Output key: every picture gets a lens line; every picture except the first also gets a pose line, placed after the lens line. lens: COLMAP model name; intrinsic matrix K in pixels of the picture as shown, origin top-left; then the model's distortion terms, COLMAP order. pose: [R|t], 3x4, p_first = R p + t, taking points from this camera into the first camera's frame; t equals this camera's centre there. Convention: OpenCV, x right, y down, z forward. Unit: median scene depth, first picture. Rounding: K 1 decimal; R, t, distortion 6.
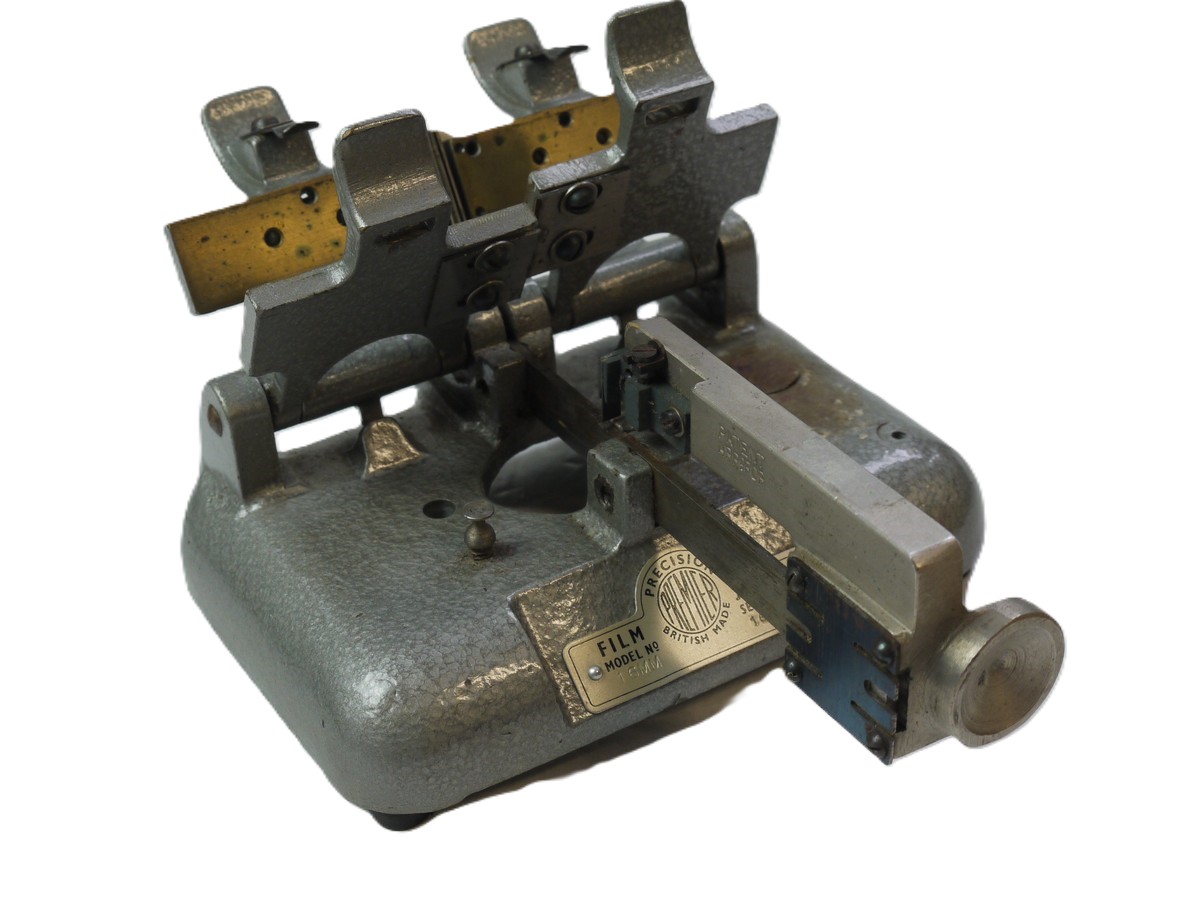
lens RADIAL K [[2130.4, 0, 595.6], [0, 2130.4, 451.8], [0, 0, 1]] dist [-0.072777, 0.000000]
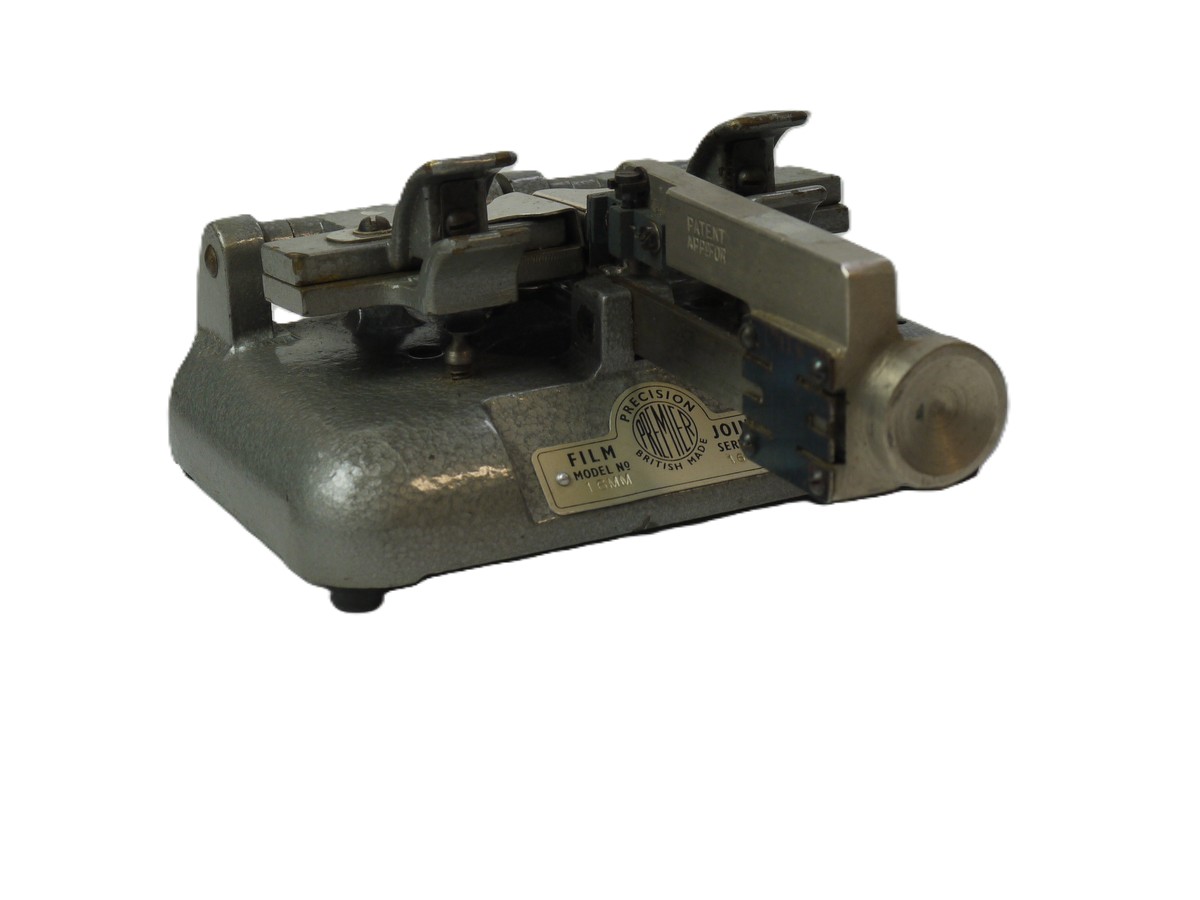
lens RADIAL K [[2974.6, 0, 603.9], [0, 2974.6, 448.5], [0, 0, 1]] dist [0.025571, 0.000000]
pose [[0.996110, 0.033344, -0.081570, 0.131062], [-0.053842, 0.963068, -0.263821, 0.452636], [0.069760, 0.267187, 0.961116, -0.341335]]
